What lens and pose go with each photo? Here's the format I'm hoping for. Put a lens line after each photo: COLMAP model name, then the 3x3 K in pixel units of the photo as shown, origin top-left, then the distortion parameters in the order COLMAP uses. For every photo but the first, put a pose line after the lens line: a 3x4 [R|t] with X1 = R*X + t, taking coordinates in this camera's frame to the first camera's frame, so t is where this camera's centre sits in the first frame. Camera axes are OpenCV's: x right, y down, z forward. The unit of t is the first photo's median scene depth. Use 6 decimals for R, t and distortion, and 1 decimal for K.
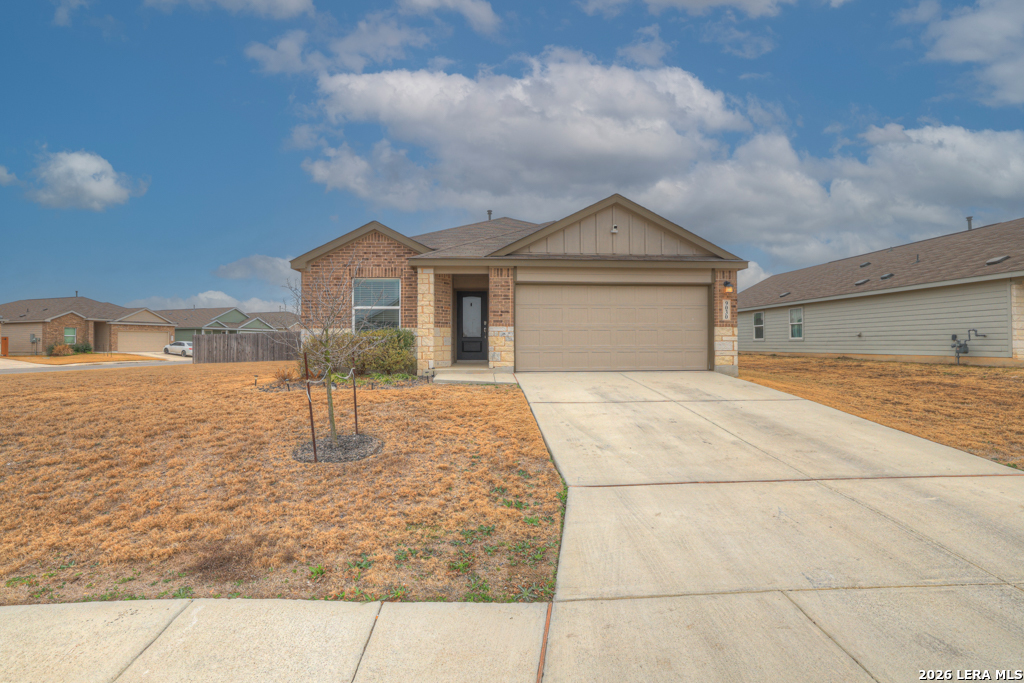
lens RADIAL K [[442.1, 0, 510.7], [0, 442.1, 332.0], [0, 0, 1]] dist [-0.015766, 0.000040]
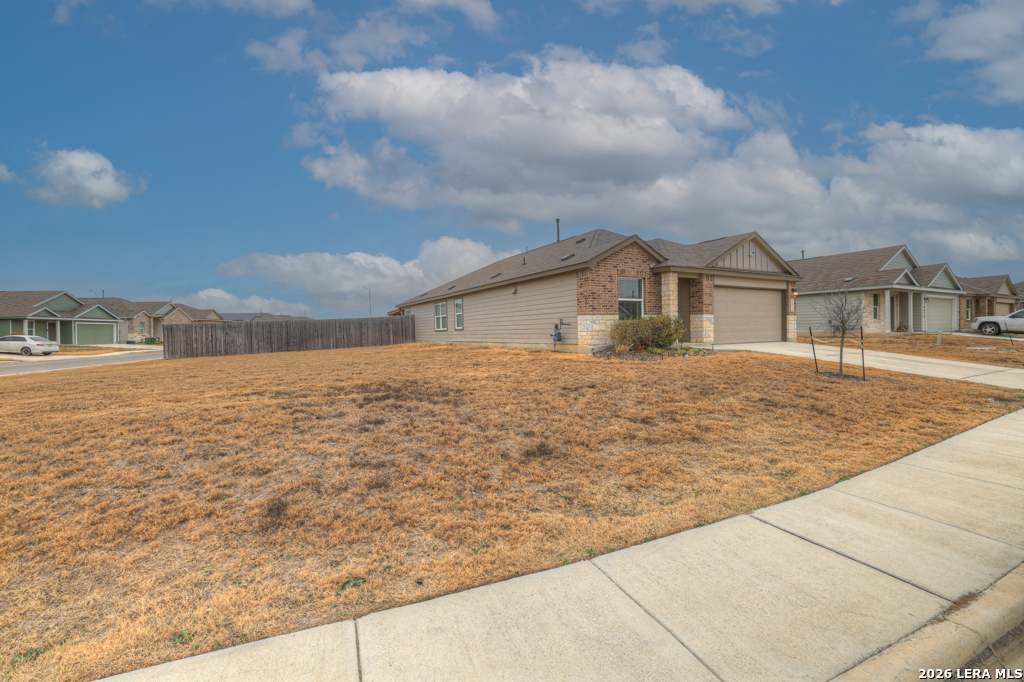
lens RADIAL K [[442.1, 0, 510.7], [0, 442.1, 331.5], [0, 0, 1]] dist [-0.015766, 0.000040]
pose [[0.902098, -0.009651, 0.431423, -1.210487], [0.002376, 0.999846, 0.017398, 0.018038], [-0.431525, -0.014670, 0.901982, -0.060133]]
